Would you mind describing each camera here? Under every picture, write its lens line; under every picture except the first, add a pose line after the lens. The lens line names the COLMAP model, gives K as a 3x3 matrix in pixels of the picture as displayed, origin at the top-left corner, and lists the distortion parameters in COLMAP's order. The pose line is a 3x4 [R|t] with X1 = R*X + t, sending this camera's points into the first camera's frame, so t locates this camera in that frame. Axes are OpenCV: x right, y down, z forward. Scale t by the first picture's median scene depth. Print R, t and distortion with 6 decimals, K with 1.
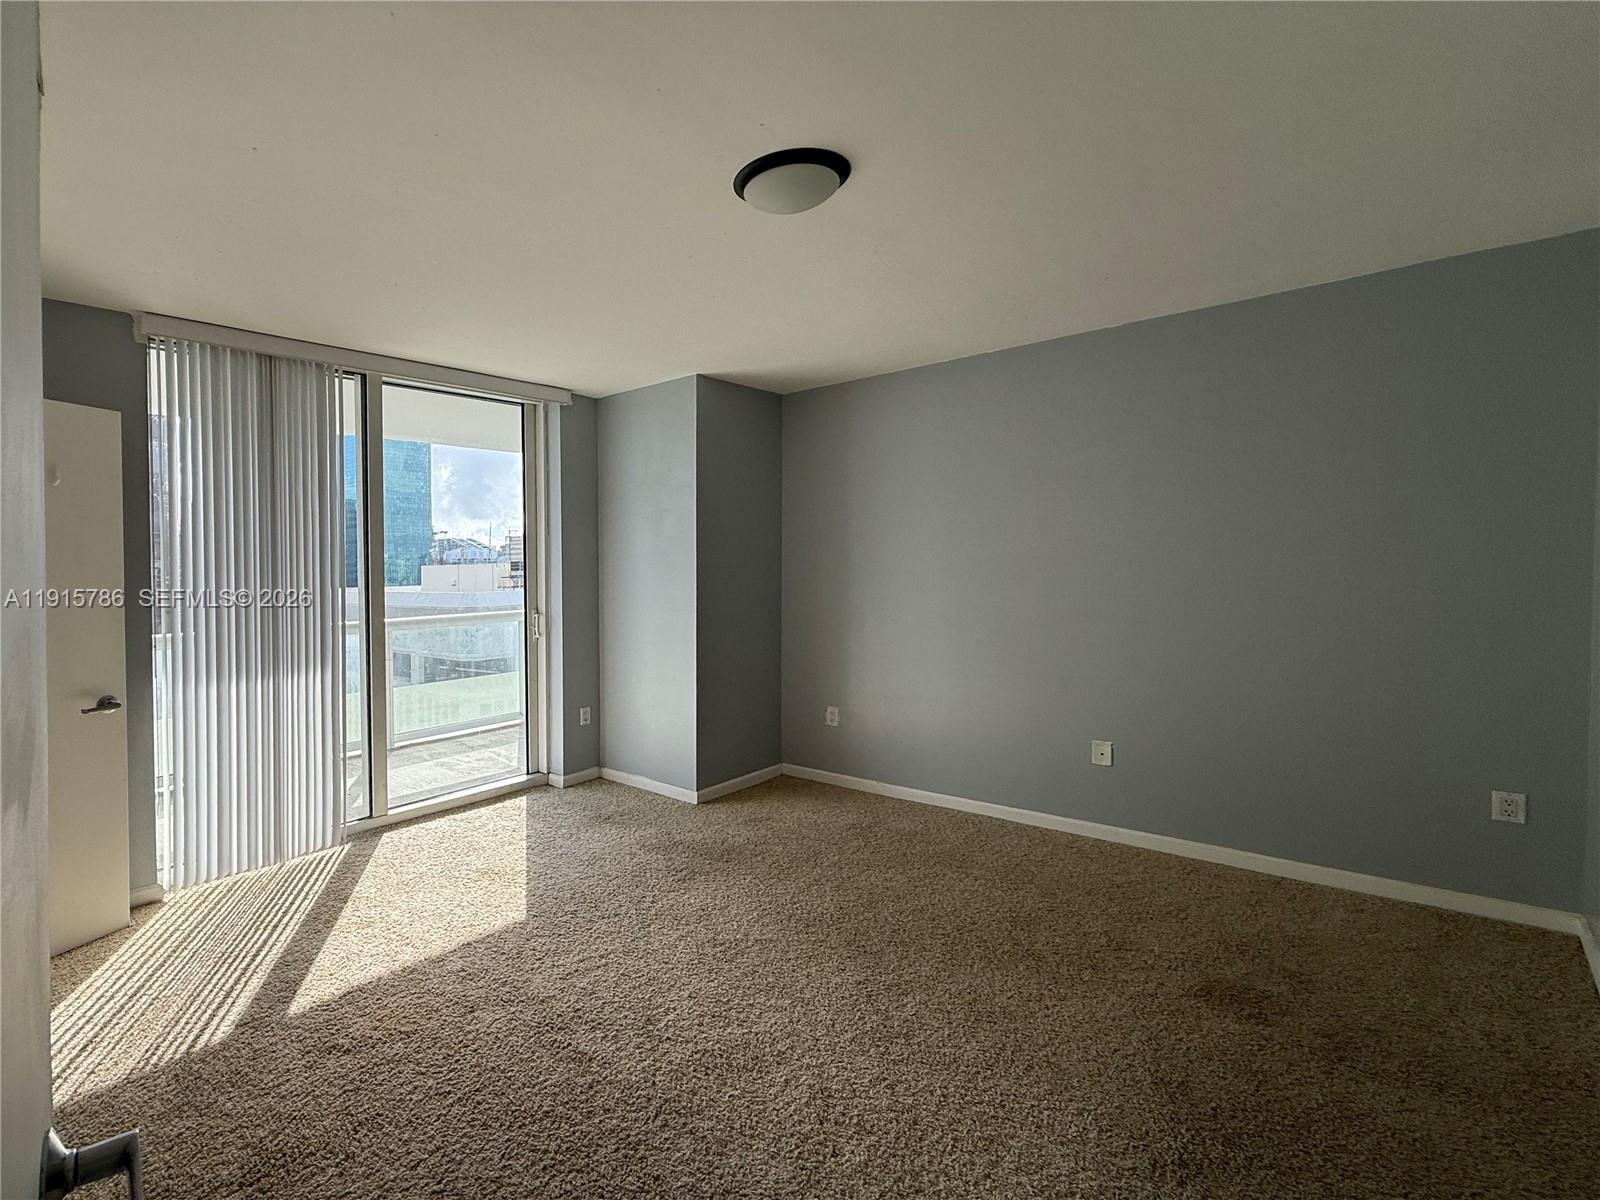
lens RADIAL K [[657.2, 0, 770.5], [0, 657.2, 595.8], [0, 0, 1]] dist [0.023294, -0.000312]
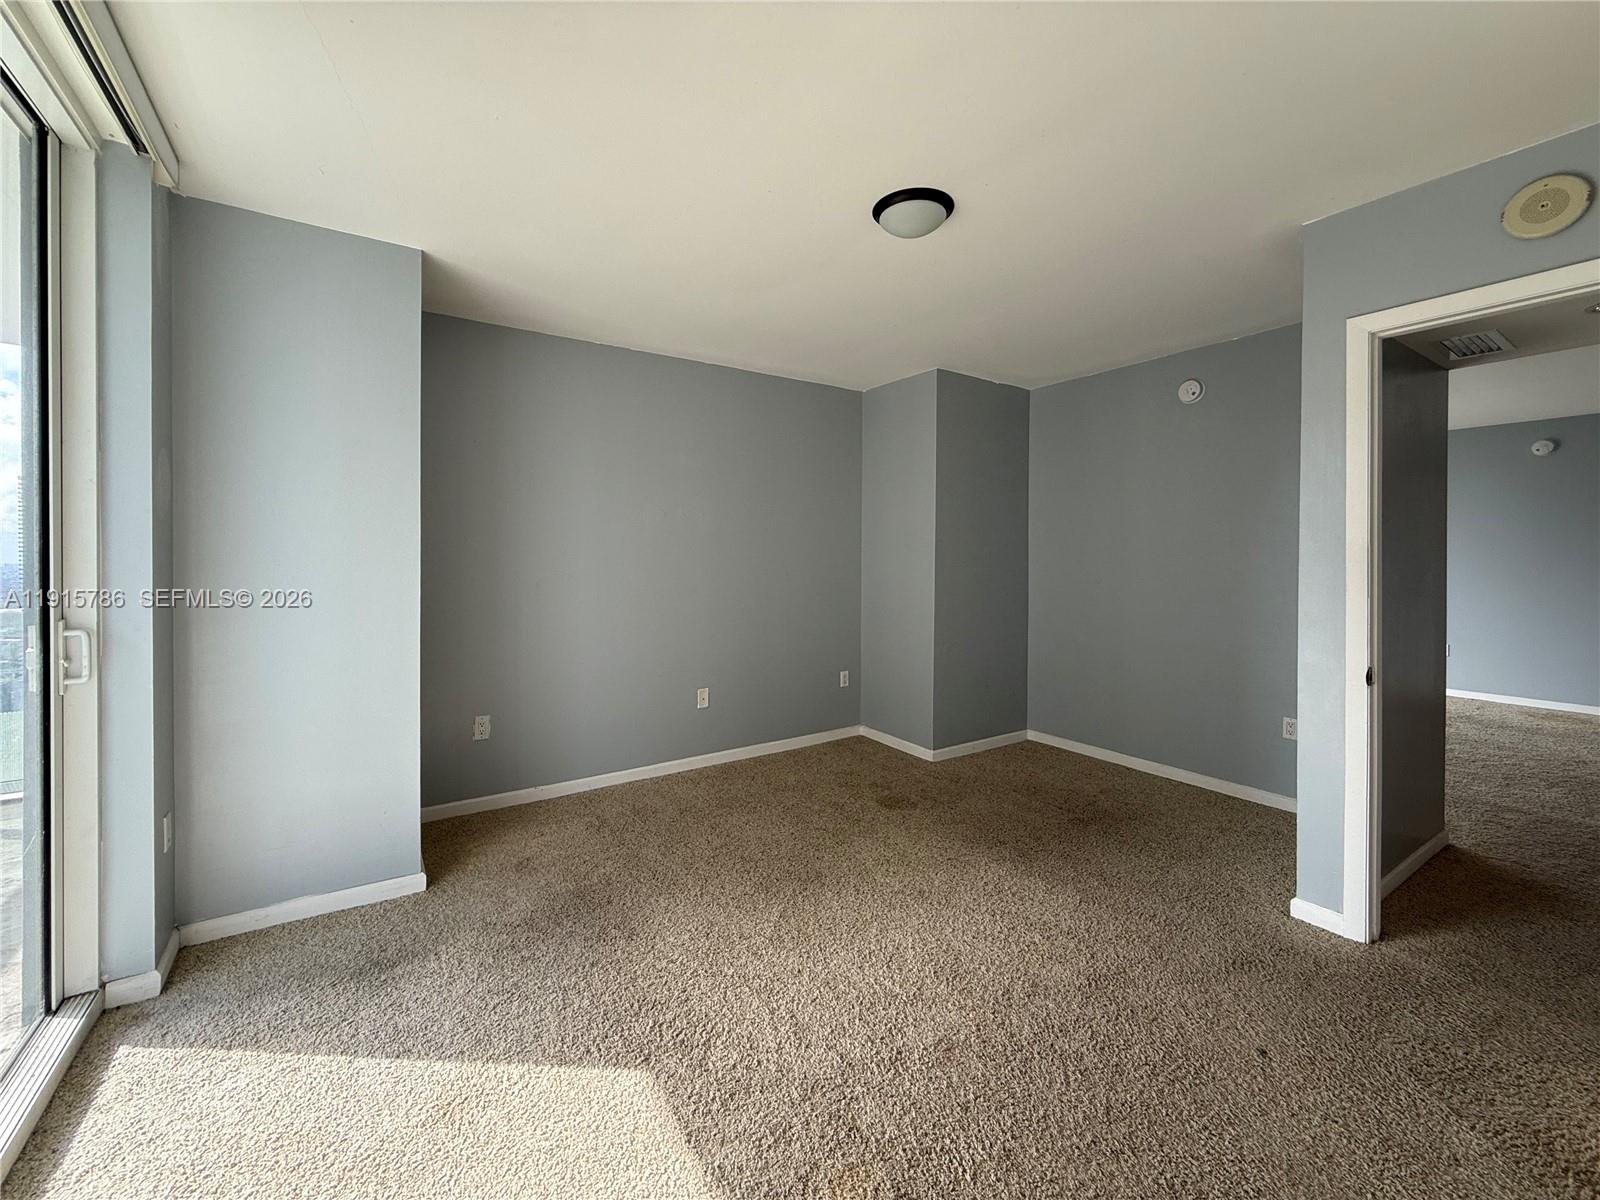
lens RADIAL K [[657.2, 0, 770.5], [0, 657.2, 595.8], [0, 0, 1]] dist [0.023294, -0.000312]
pose [[0.360173, -0.044104, 0.931843, -0.661334], [0.023190, 0.998996, 0.038319, -0.003272], [-0.932597, 0.007808, 0.360834, 0.461888]]
